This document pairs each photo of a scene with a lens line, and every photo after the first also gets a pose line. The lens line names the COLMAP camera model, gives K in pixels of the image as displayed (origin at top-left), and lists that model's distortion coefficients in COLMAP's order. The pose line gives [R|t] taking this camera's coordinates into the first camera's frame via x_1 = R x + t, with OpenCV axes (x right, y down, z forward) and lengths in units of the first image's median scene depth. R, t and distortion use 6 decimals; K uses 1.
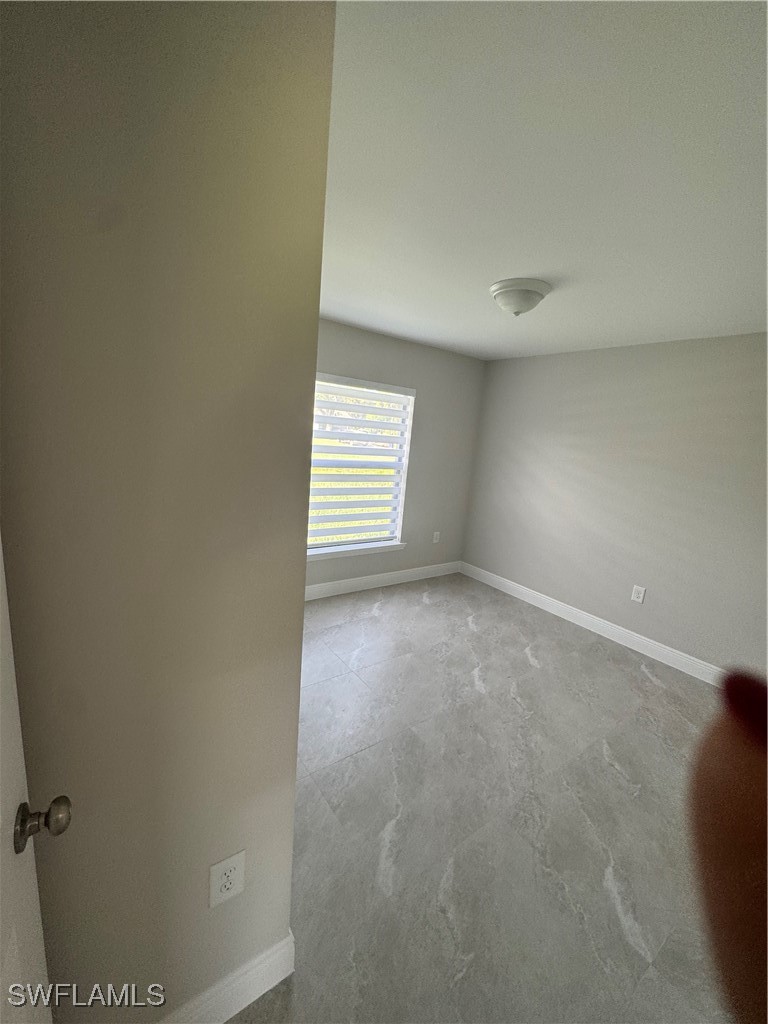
lens RADIAL K [[408.1, 0, 384.6], [0, 408.1, 510.5], [0, 0, 1]] dist [-0.002923, 0.000338]
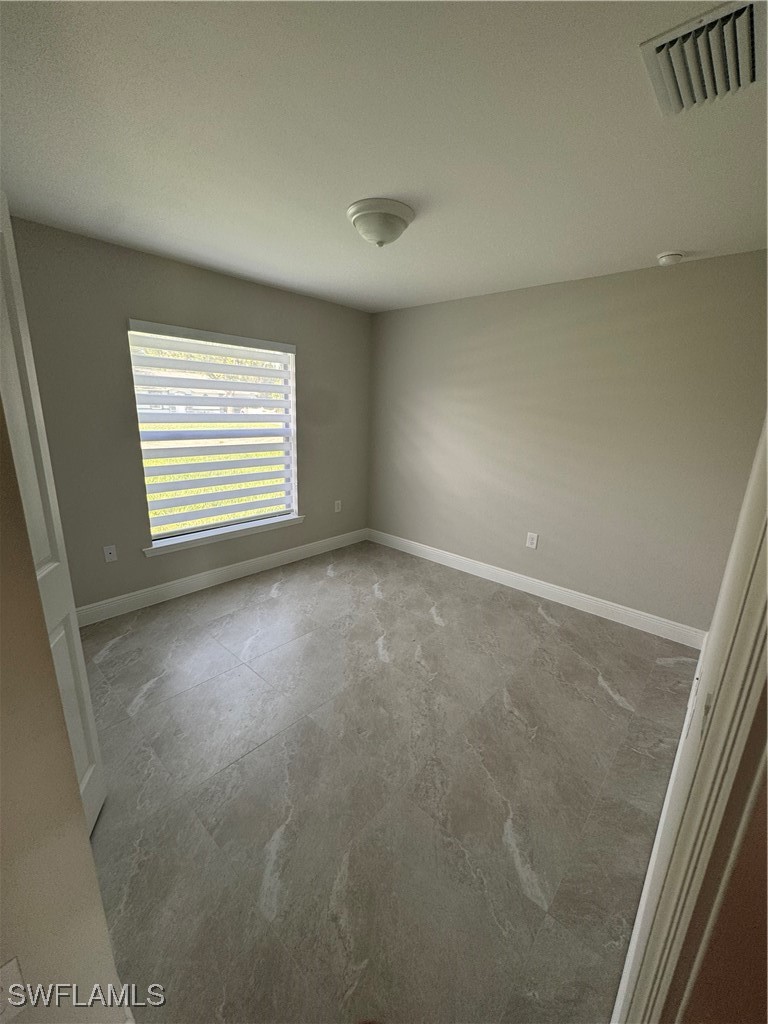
lens RADIAL K [[408.1, 0, 384.0], [0, 408.1, 512.0], [0, 0, 1]] dist [-0.003127, 0.000052]
pose [[0.976974, -0.105309, 0.185559, 0.087995], [0.091604, 0.992499, 0.080965, 0.019266], [-0.192693, -0.062102, 0.979292, 0.081120]]
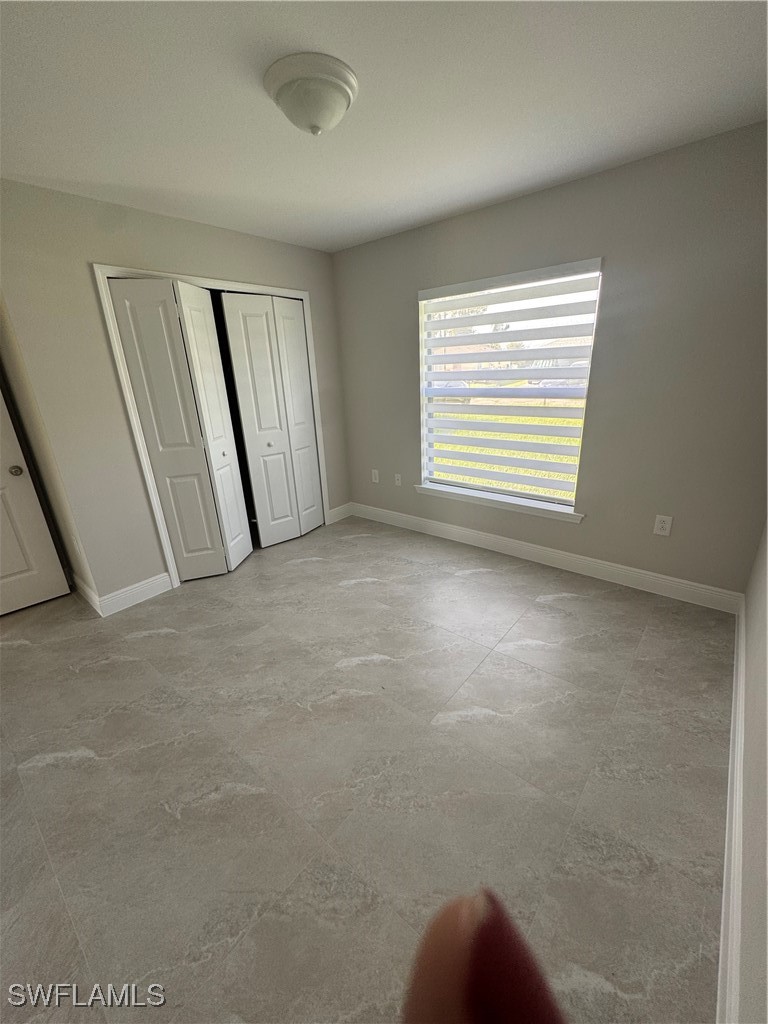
lens RADIAL K [[408.1, 0, 384.6], [0, 408.1, 510.5], [0, 0, 1]] dist [-0.002923, 0.000338]
pose [[0.234304, 0.228514, -0.944925, 0.904055], [-0.121622, 0.971235, 0.204720, -0.033931], [0.964526, 0.066957, 0.255356, 0.803958]]
